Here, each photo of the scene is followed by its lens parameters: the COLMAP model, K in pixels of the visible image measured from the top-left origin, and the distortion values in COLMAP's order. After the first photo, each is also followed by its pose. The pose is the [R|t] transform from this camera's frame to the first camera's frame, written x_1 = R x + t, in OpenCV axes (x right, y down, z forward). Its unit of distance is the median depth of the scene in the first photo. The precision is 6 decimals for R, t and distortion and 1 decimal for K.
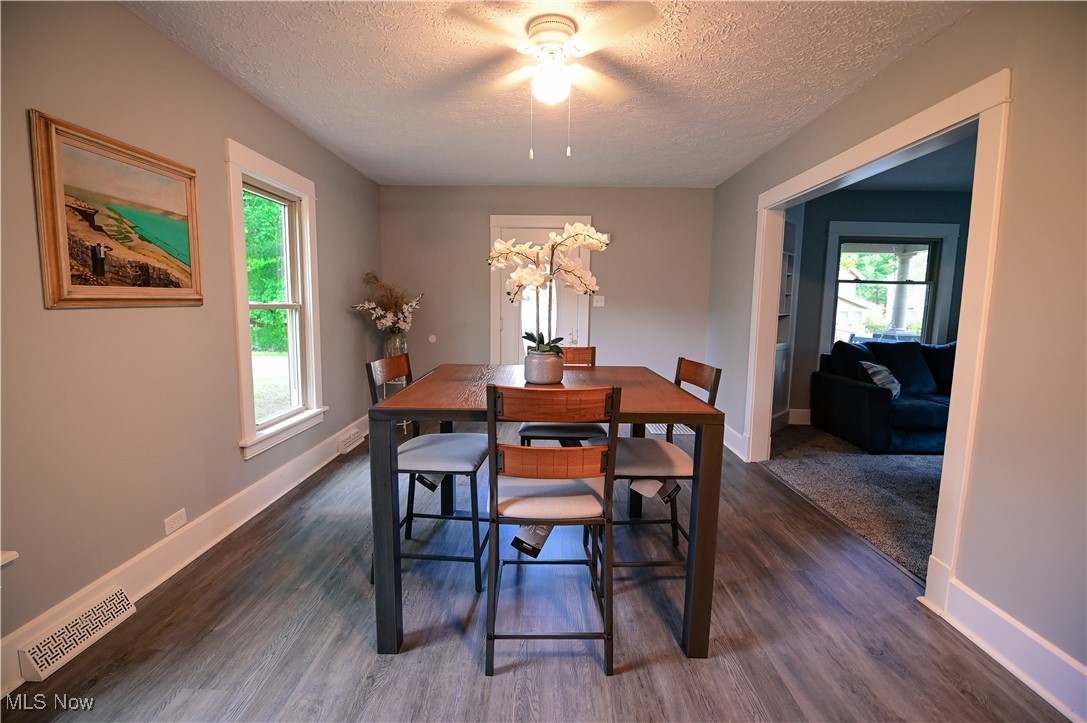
lens RADIAL K [[480.1, 0, 543.8], [0, 480.1, 359.8], [0, 0, 1]] dist [-0.001046, -0.000117]
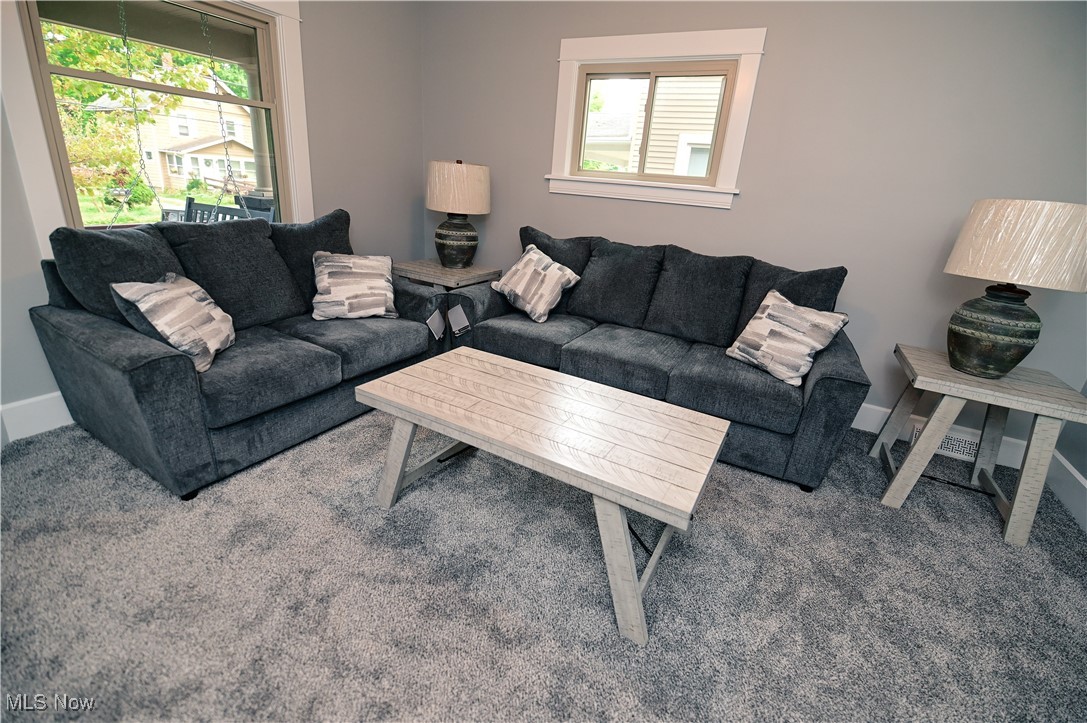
lens RADIAL K [[480.1, 0, 542.3], [0, 480.1, 359.0], [0, 0, 1]] dist [-0.001046, -0.000117]
pose [[0.482621, -0.282153, 0.829136, 0.487831], [0.031254, 0.951632, 0.305645, -0.048788], [-0.875272, -0.121597, 0.468096, 0.495999]]
